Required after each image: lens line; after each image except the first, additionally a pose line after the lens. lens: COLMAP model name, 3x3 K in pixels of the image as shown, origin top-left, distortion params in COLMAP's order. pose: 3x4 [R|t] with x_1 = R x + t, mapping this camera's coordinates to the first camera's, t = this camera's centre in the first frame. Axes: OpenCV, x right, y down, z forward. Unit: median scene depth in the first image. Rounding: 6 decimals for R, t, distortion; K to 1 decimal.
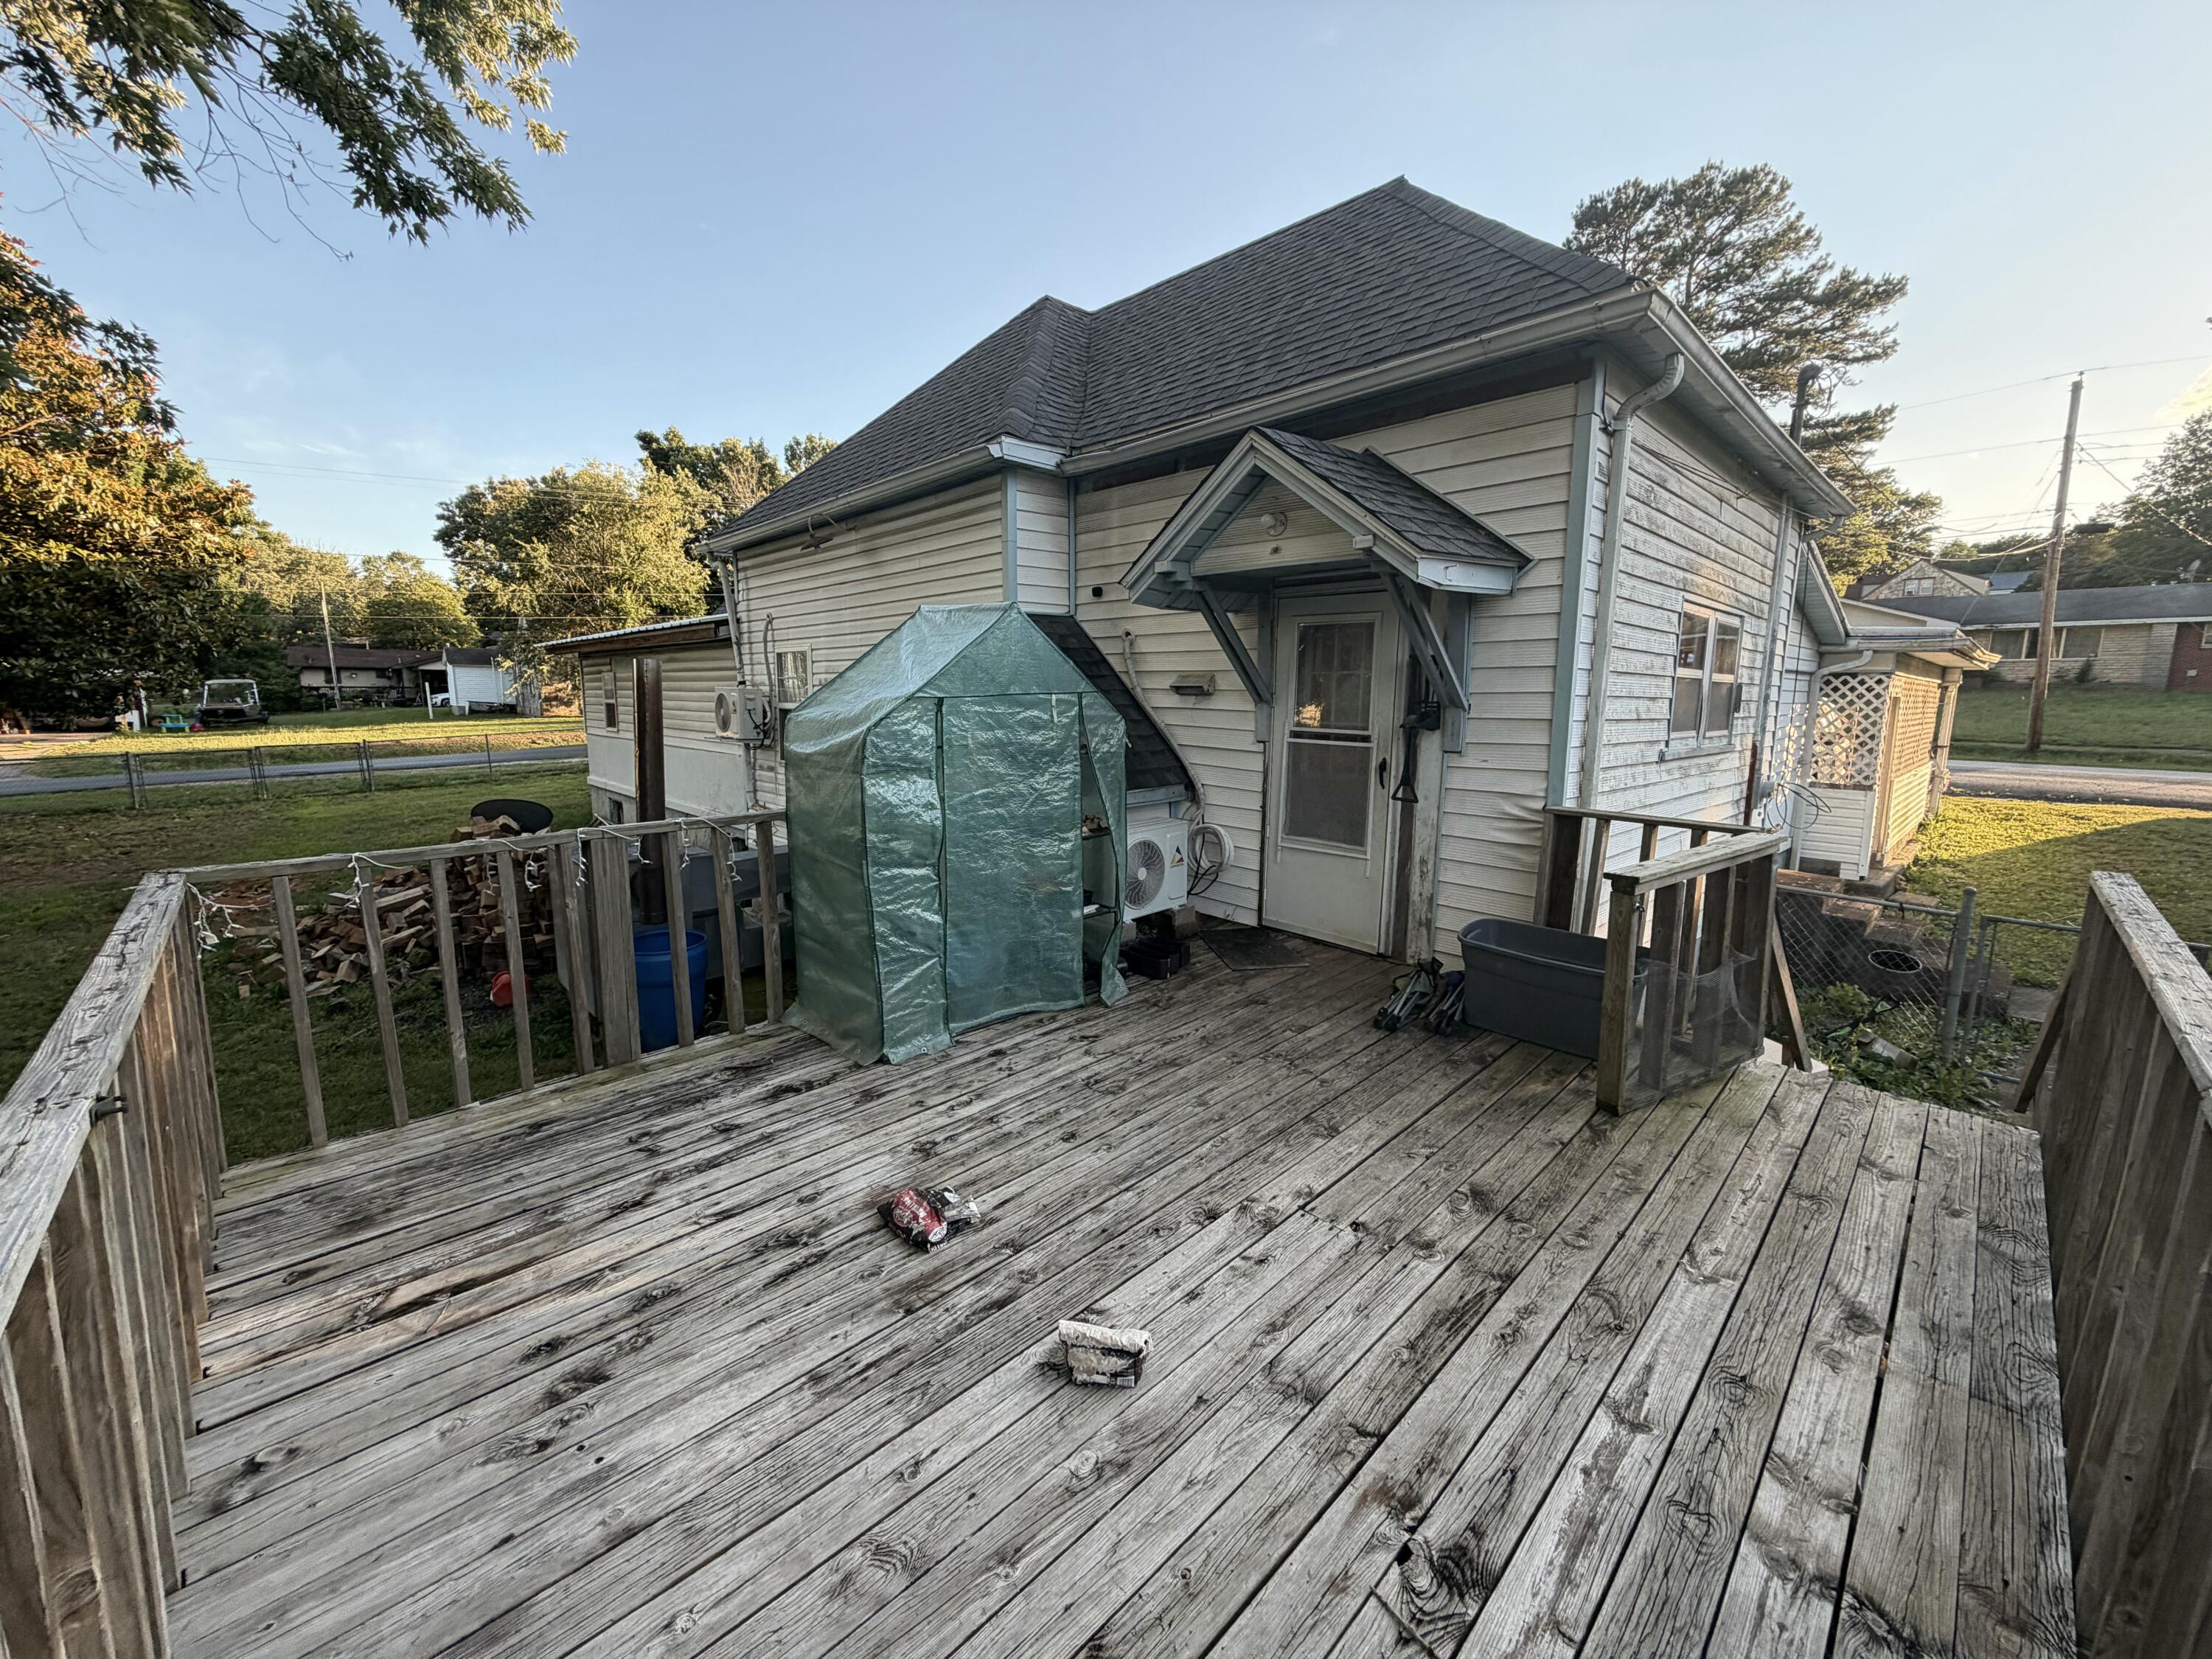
lens RADIAL K [[887.0, 0, 1117.2], [0, 887.0, 828.9], [0, 0, 1]] dist [-0.000224, -0.000086]
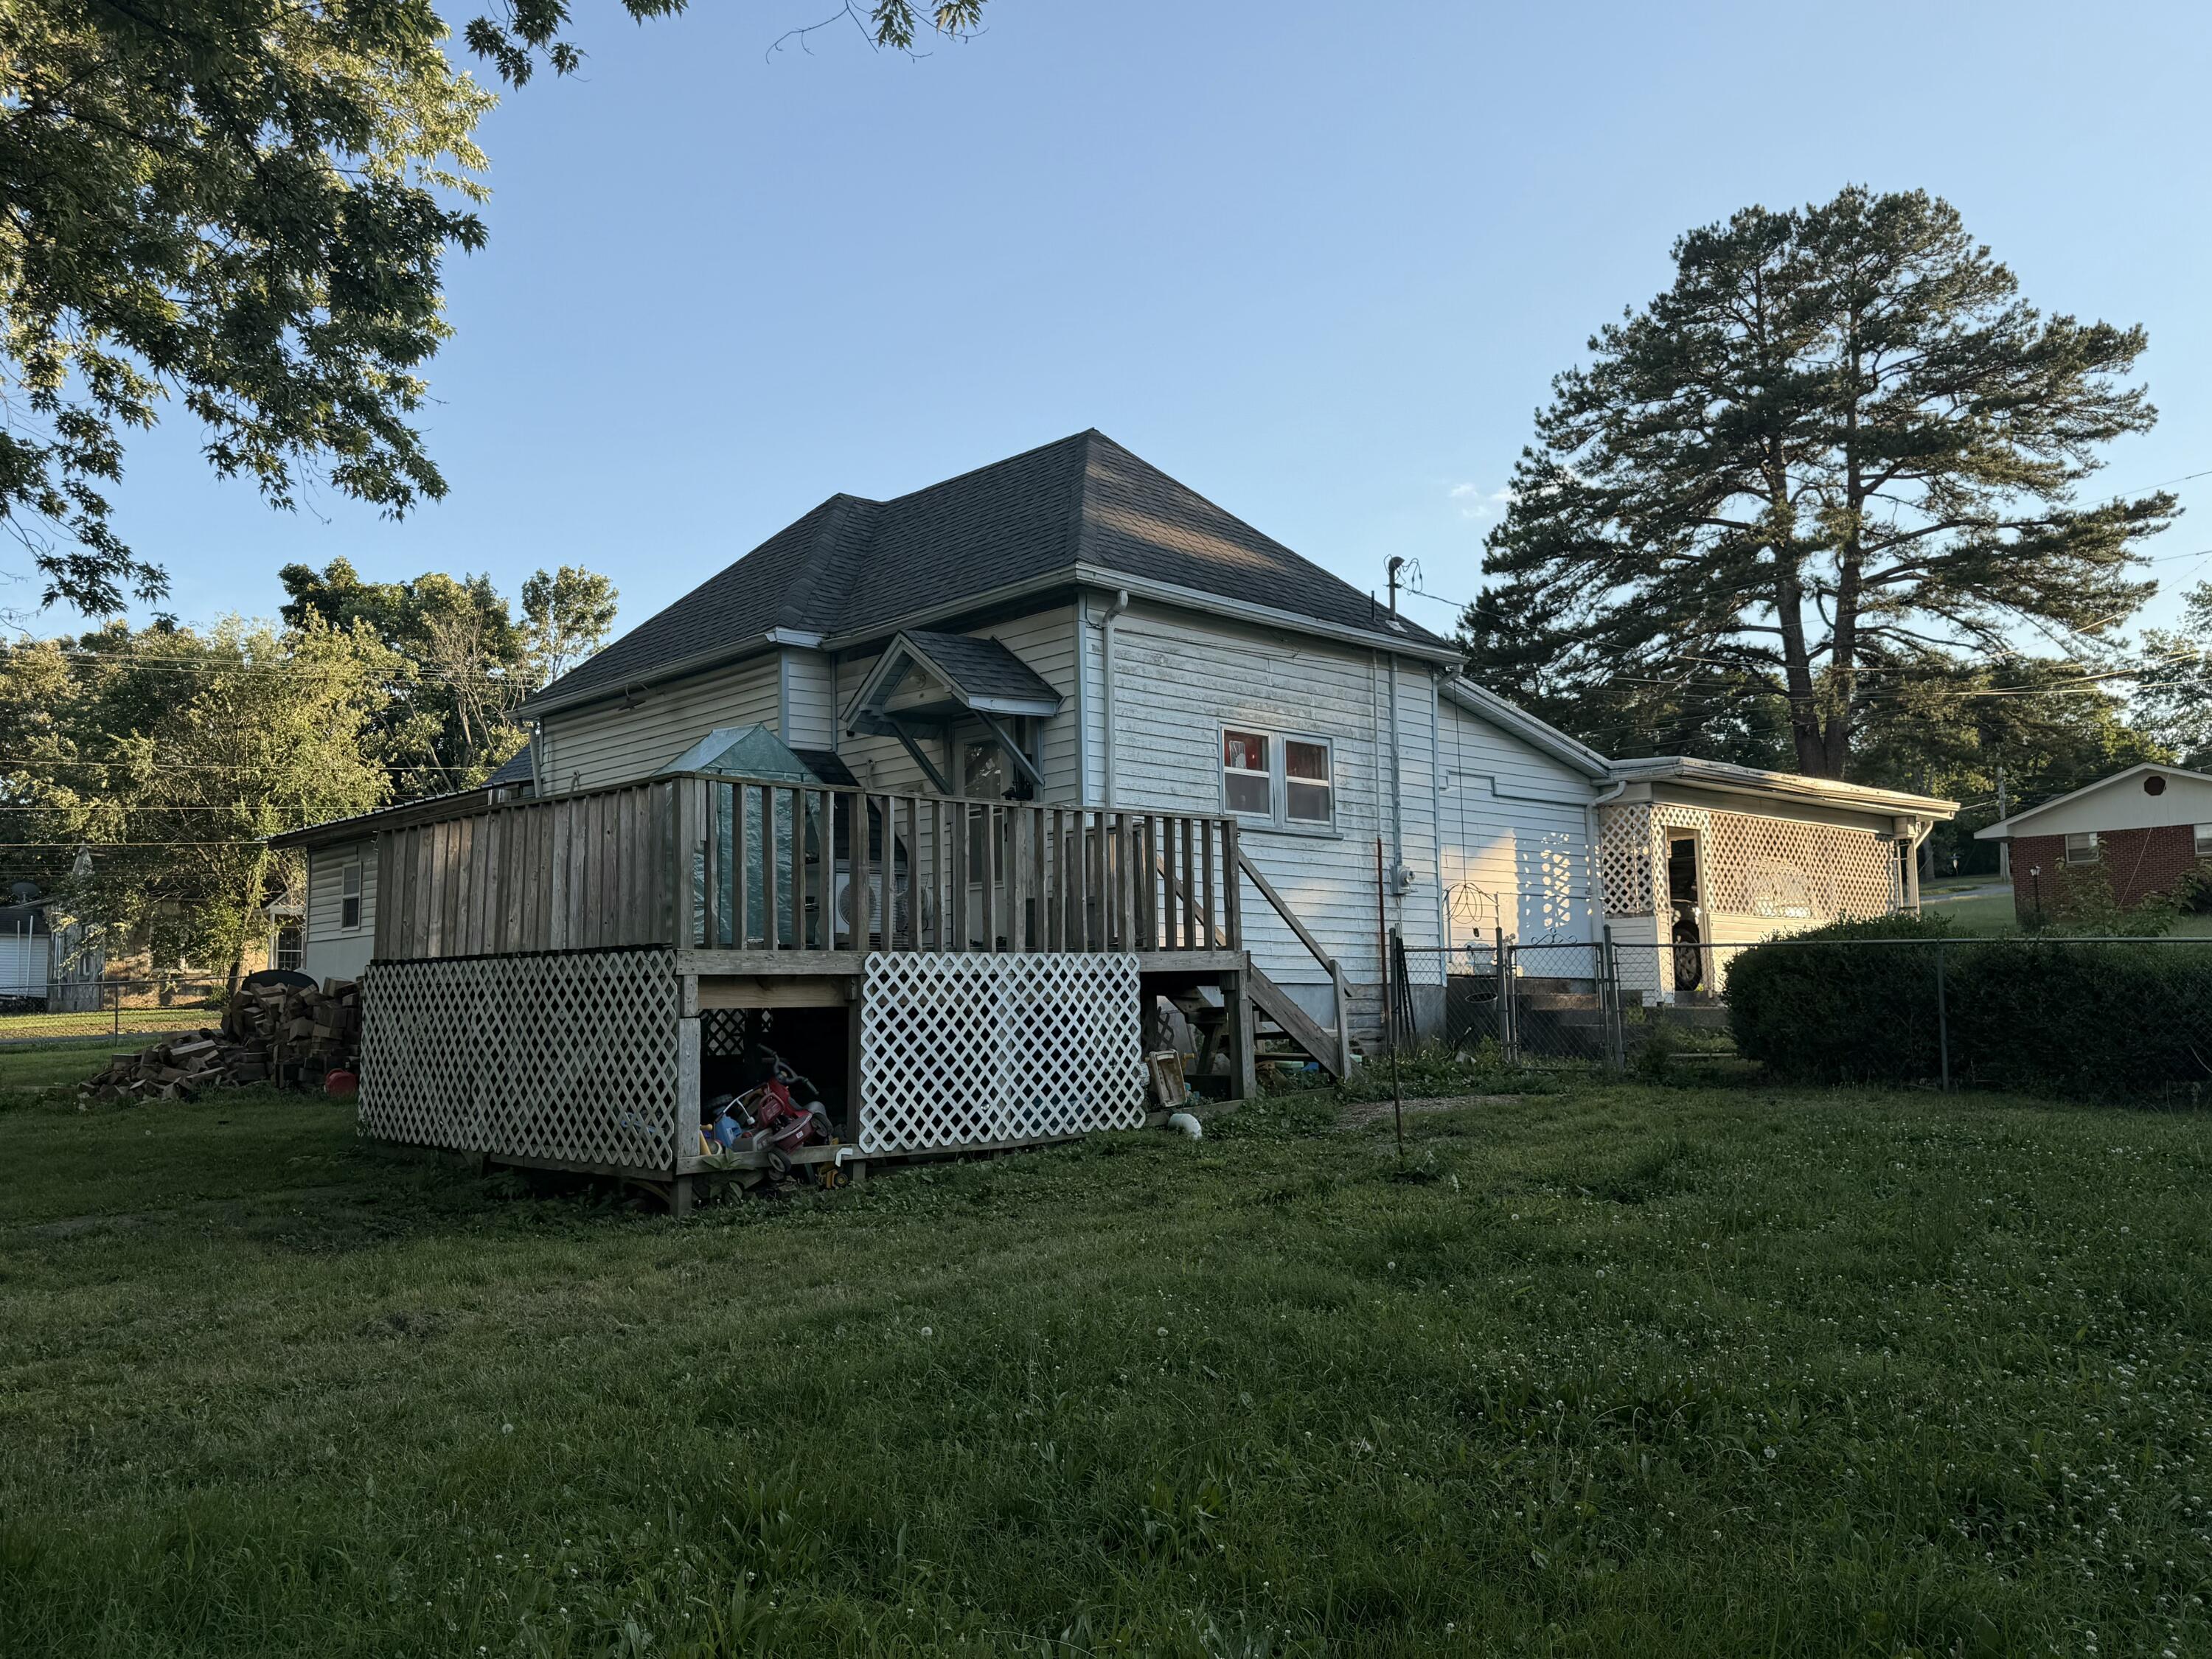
lens RADIAL K [[1801.0, 0, 1105.5], [0, 1801.0, 822.2], [0, 0, 1]] dist [0.009800, -0.003278]
pose [[0.999692, -0.023717, -0.007279, 0.072334], [0.021086, 0.966887, -0.254333, 0.106519], [0.013070, 0.254101, 0.967089, -0.300363]]
